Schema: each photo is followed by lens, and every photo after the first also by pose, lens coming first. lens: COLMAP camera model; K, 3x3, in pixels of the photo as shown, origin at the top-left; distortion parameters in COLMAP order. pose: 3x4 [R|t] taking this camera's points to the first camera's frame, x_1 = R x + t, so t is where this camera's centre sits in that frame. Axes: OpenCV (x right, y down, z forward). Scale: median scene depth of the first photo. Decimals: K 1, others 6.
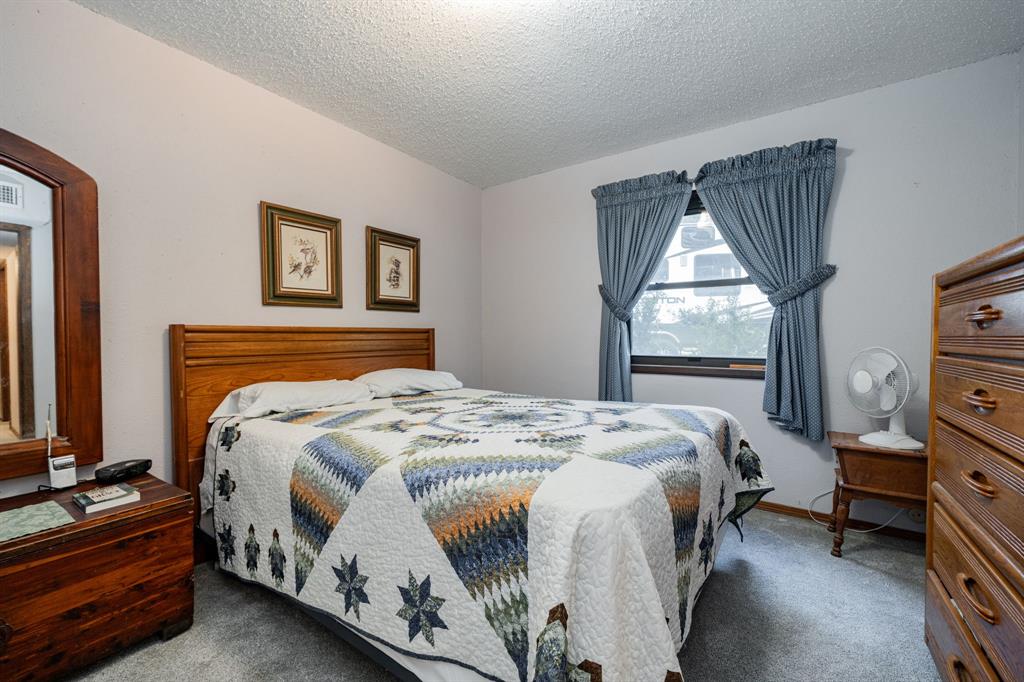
lens RADIAL K [[420.5, 0, 508.7], [0, 420.5, 342.6], [0, 0, 1]] dist [-0.000170, -0.000173]
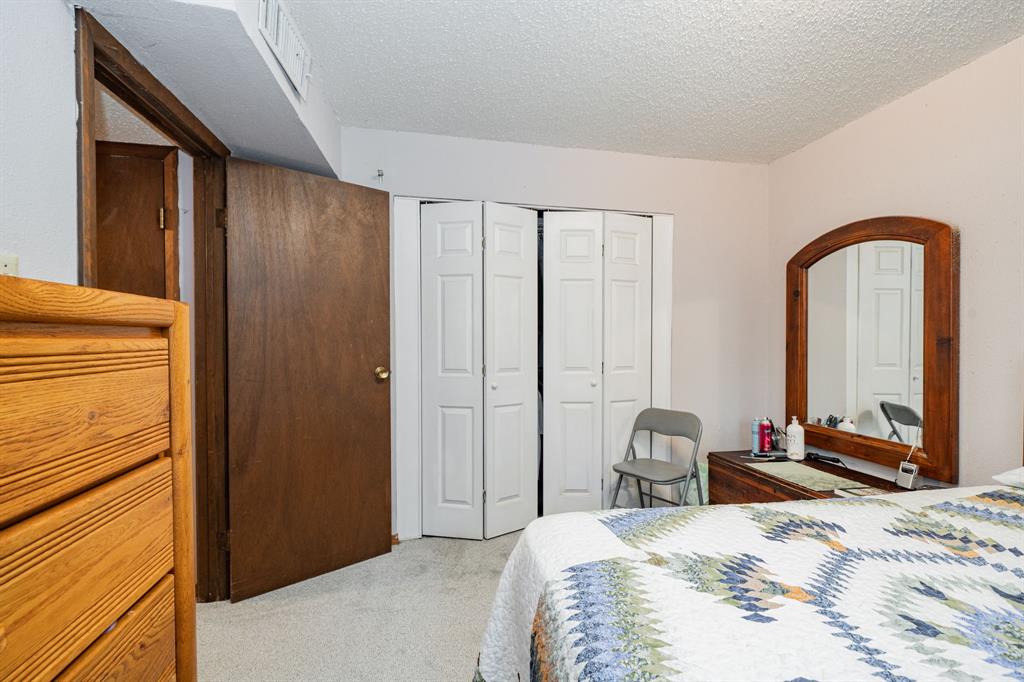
lens RADIAL K [[420.5, 0, 508.7], [0, 420.5, 342.6], [0, 0, 1]] dist [-0.000170, -0.000173]
pose [[-0.692016, 0.008156, -0.721836, 0.644280], [-0.006530, 0.999825, 0.017557, -0.098649], [0.721853, 0.016864, -0.691841, 0.984223]]
